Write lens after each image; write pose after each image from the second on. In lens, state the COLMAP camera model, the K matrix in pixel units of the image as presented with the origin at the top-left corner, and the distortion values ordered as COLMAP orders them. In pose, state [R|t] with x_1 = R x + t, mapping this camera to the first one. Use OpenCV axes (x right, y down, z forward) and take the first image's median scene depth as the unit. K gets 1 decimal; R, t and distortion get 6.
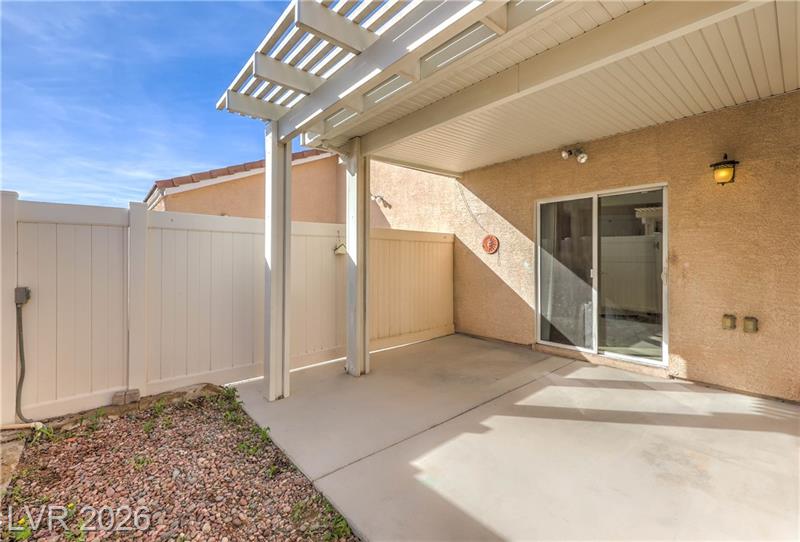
lens RADIAL K [[345.5, 0, 403.4], [0, 345.5, 258.7], [0, 0, 1]] dist [-0.000010, 0.000035]
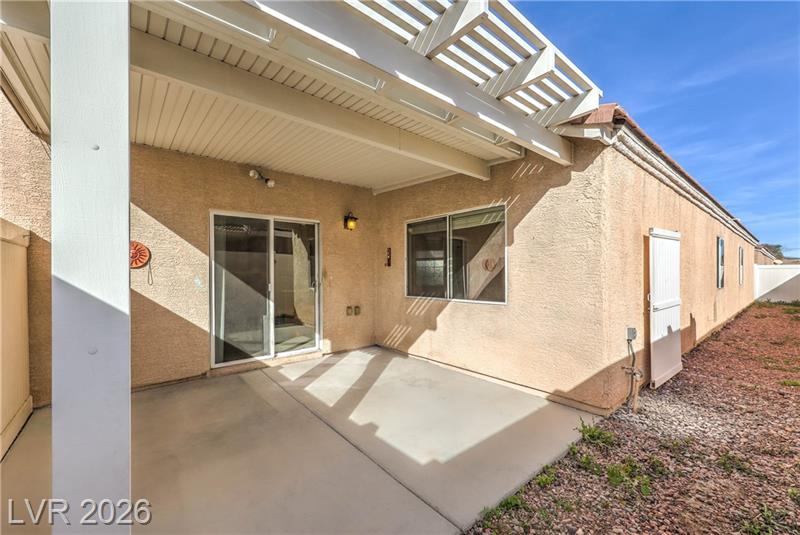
lens RADIAL K [[337.7, 0, 398.1], [0, 337.7, 272.9], [0, 0, 1]] dist [0.005585, -0.000232]
pose [[-0.000424, -0.000561, 1.000000, -0.549655], [0.003858, 0.999992, 0.000563, -0.003452], [-0.999992, 0.003858, -0.000422, 0.574549]]
